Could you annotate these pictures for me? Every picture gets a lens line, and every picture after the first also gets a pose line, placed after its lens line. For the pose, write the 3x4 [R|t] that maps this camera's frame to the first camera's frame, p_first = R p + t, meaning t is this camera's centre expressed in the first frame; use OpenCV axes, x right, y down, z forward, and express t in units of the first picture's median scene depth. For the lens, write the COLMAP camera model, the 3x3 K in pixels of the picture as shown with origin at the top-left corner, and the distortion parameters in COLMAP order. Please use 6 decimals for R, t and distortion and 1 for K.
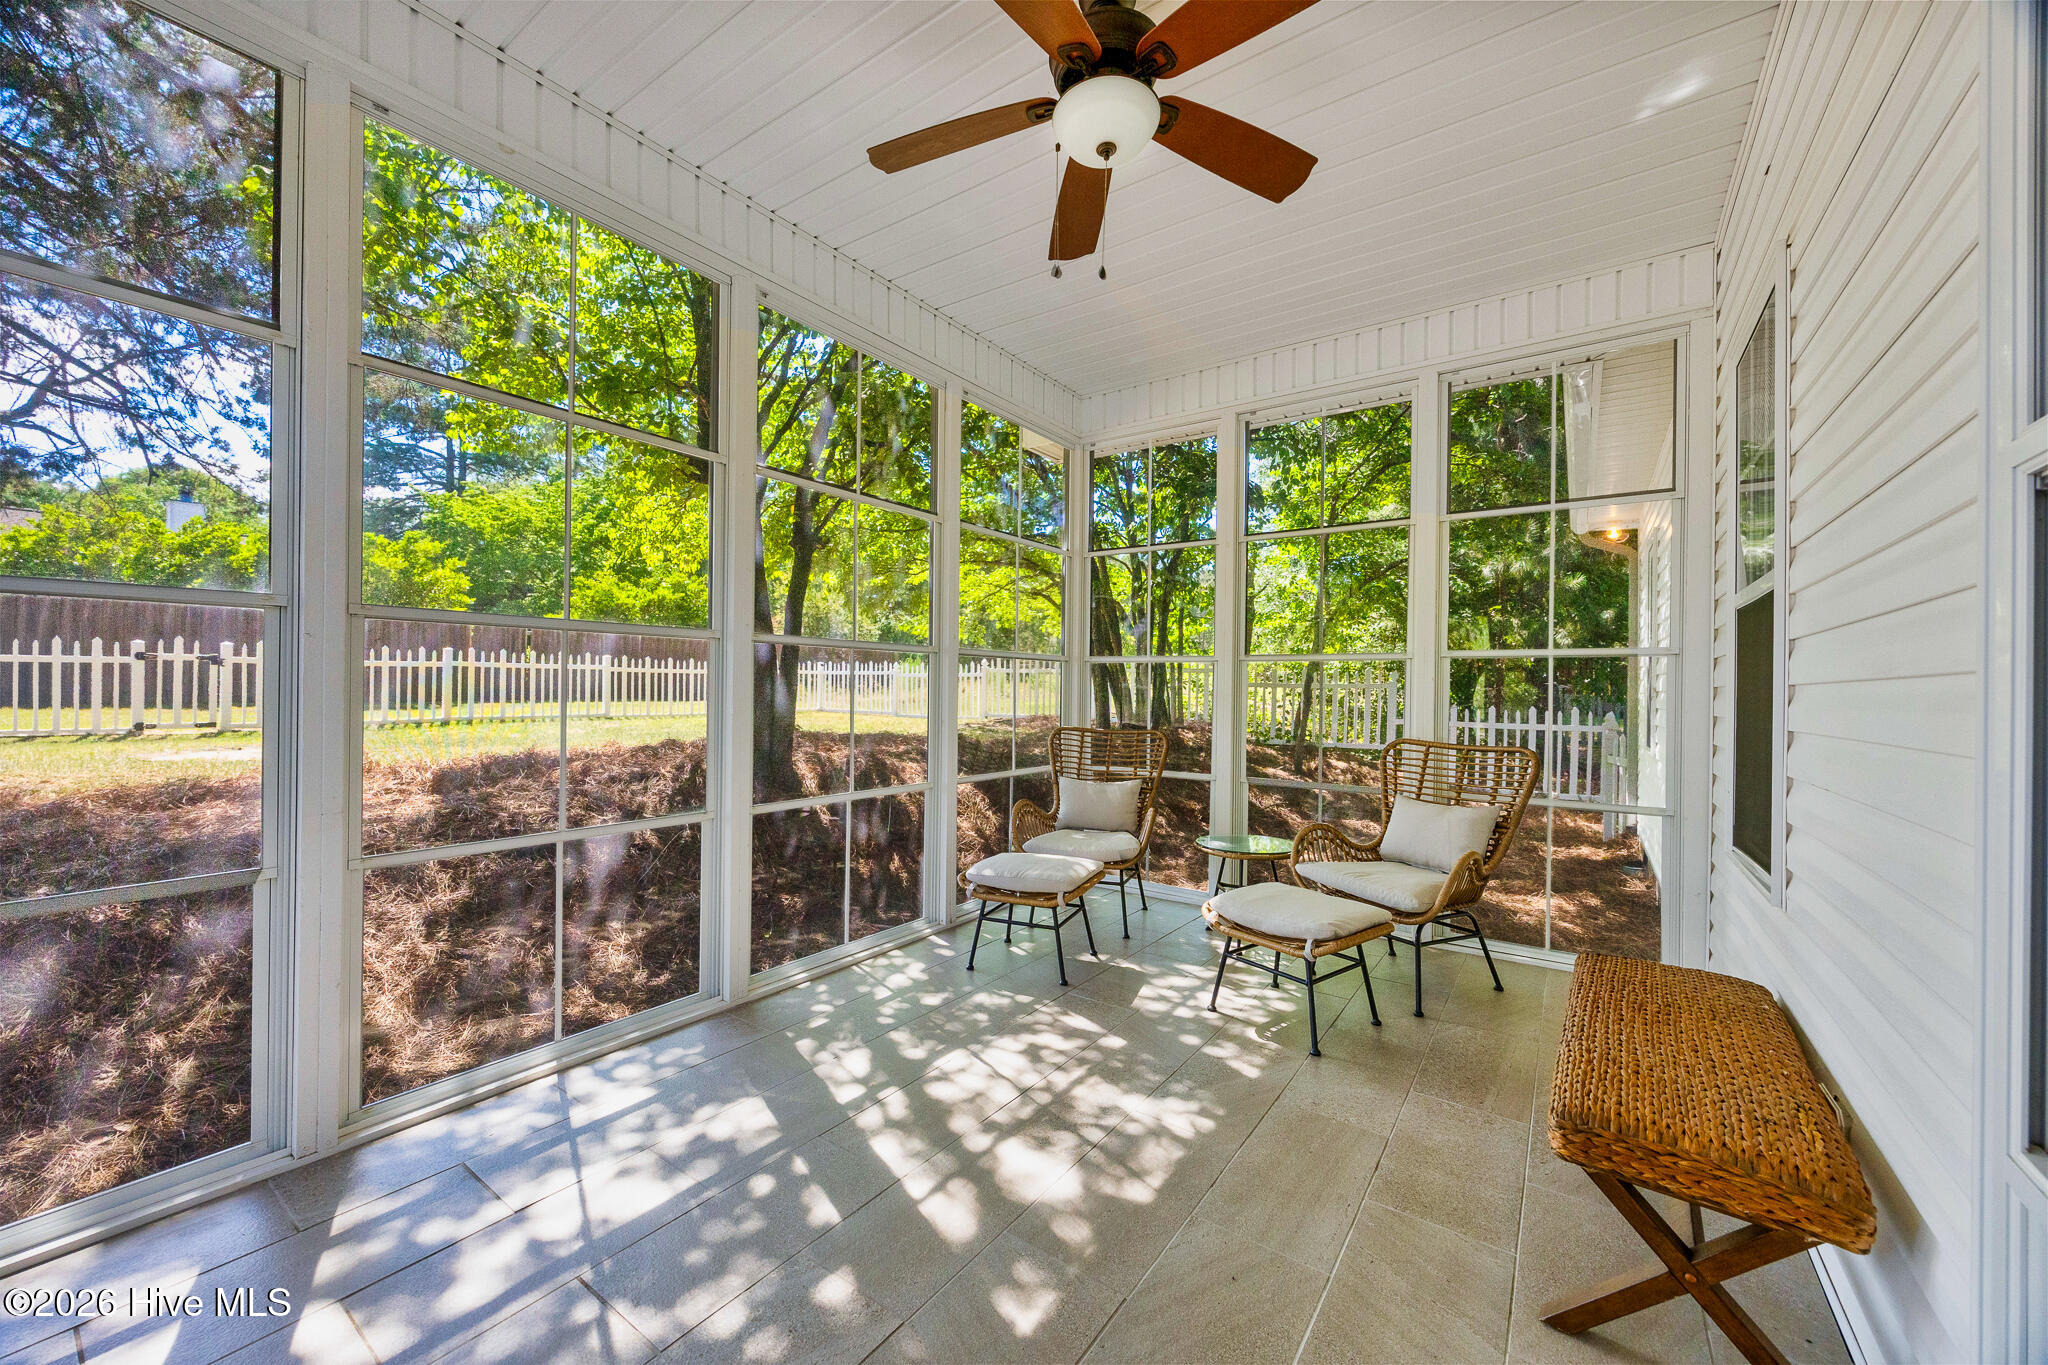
lens RADIAL K [[789.3, 0, 1032.3], [0, 789.3, 688.2], [0, 0, 1]] dist [-0.000577, 0.000183]
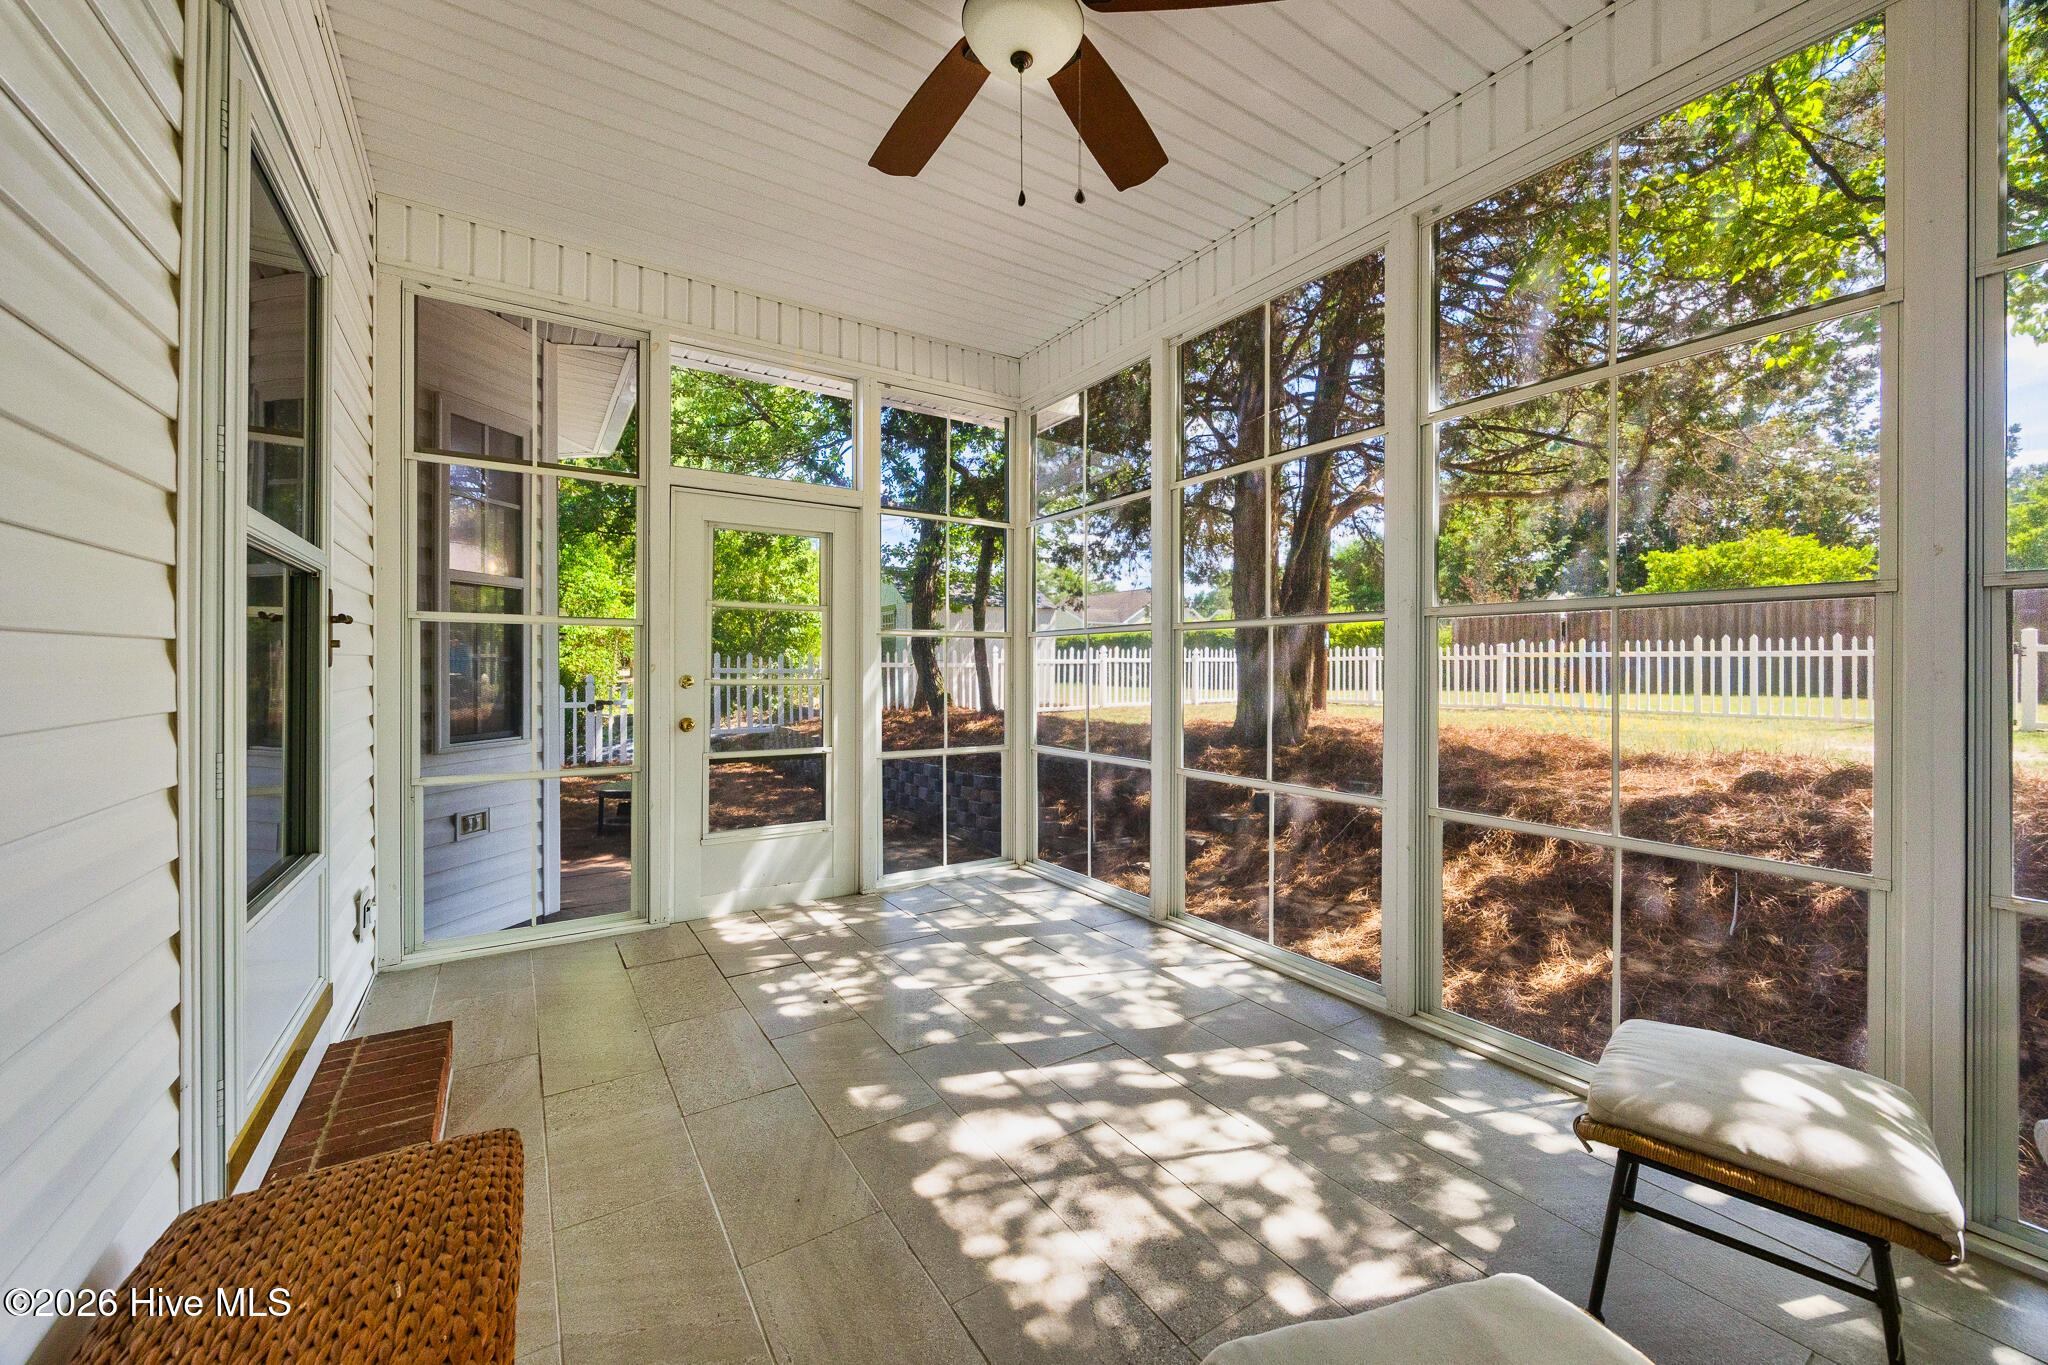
lens RADIAL K [[789.3, 0, 1040.1], [0, 789.3, 671.8], [0, 0, 1]] dist [-0.000577, 0.000183]
pose [[-0.363737, -0.005144, -0.931487, 0.803453], [-0.006405, 0.999975, -0.003021, -0.000488], [0.931480, 0.004868, -0.363761, 1.184182]]
